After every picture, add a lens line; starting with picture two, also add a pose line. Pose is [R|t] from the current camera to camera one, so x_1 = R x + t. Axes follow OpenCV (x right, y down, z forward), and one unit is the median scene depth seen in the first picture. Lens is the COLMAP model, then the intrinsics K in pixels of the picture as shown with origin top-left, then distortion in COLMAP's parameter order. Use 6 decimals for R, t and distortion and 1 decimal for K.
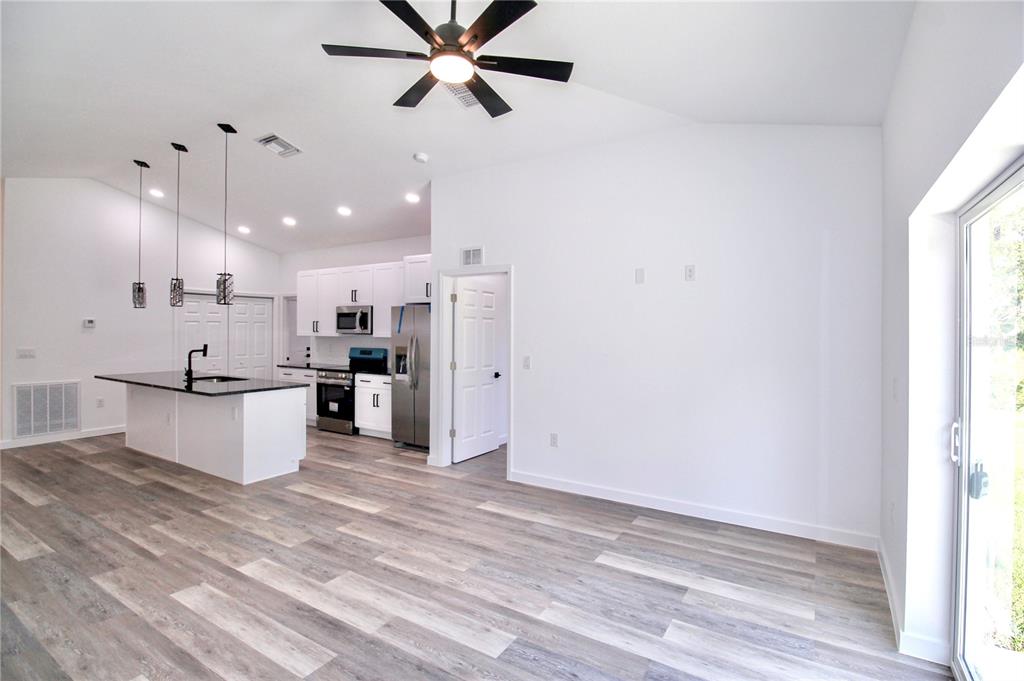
lens RADIAL K [[484.5, 0, 546.9], [0, 484.5, 332.0], [0, 0, 1]] dist [-0.023091, -0.001585]
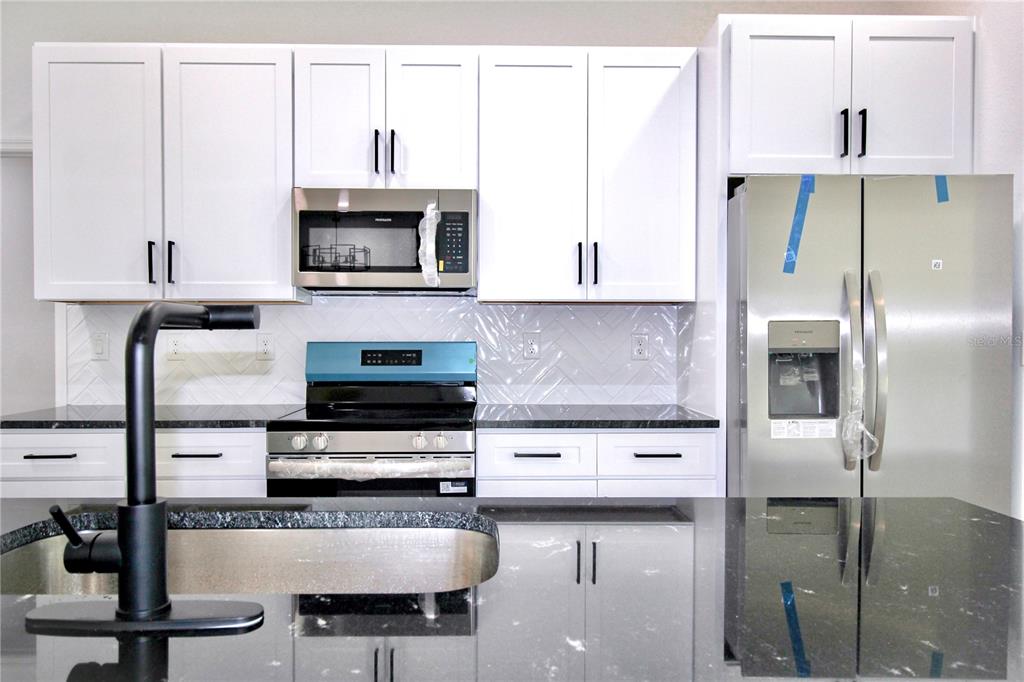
lens RADIAL K [[711.4, 0, 510.4], [0, 711.4, 354.2], [0, 0, 1]] dist [0.002844, -0.000597]
pose [[0.855658, -0.014490, 0.517339, -0.588122], [0.006297, 0.999825, 0.017589, 0.036919], [-0.517504, -0.011793, 0.855600, 0.653286]]
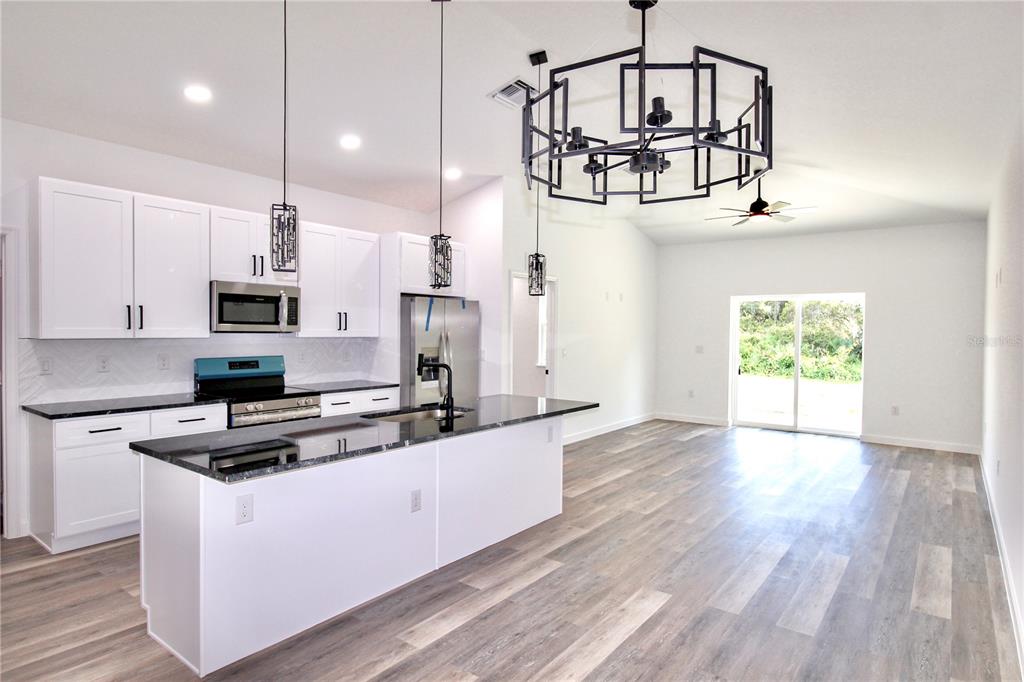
lens RADIAL K [[571.5, 0, 532.8], [0, 571.5, 341.6], [0, 0, 1]] dist [-0.005663, -0.002359]
pose [[0.104591, -0.026633, 0.994159, -1.110322], [-0.007984, 0.999587, 0.027619, -0.006947], [-0.994483, -0.010826, 0.104335, 0.646149]]
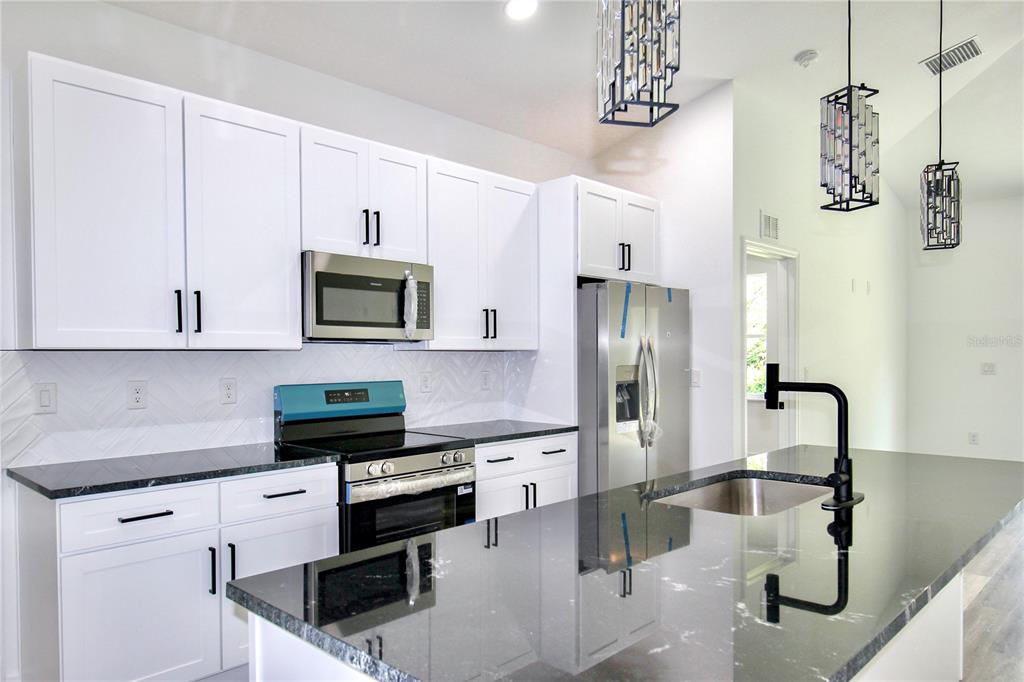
lens RADIAL K [[695.6, 0, 496.8], [0, 695.6, 365.3], [0, 0, 1]] dist [0.001945, 0.001011]
pose [[0.245124, -0.018748, 0.969310, -0.910256], [0.011505, 0.999799, 0.016428, 0.015264], [-0.969423, 0.007125, 0.245291, 0.850378]]
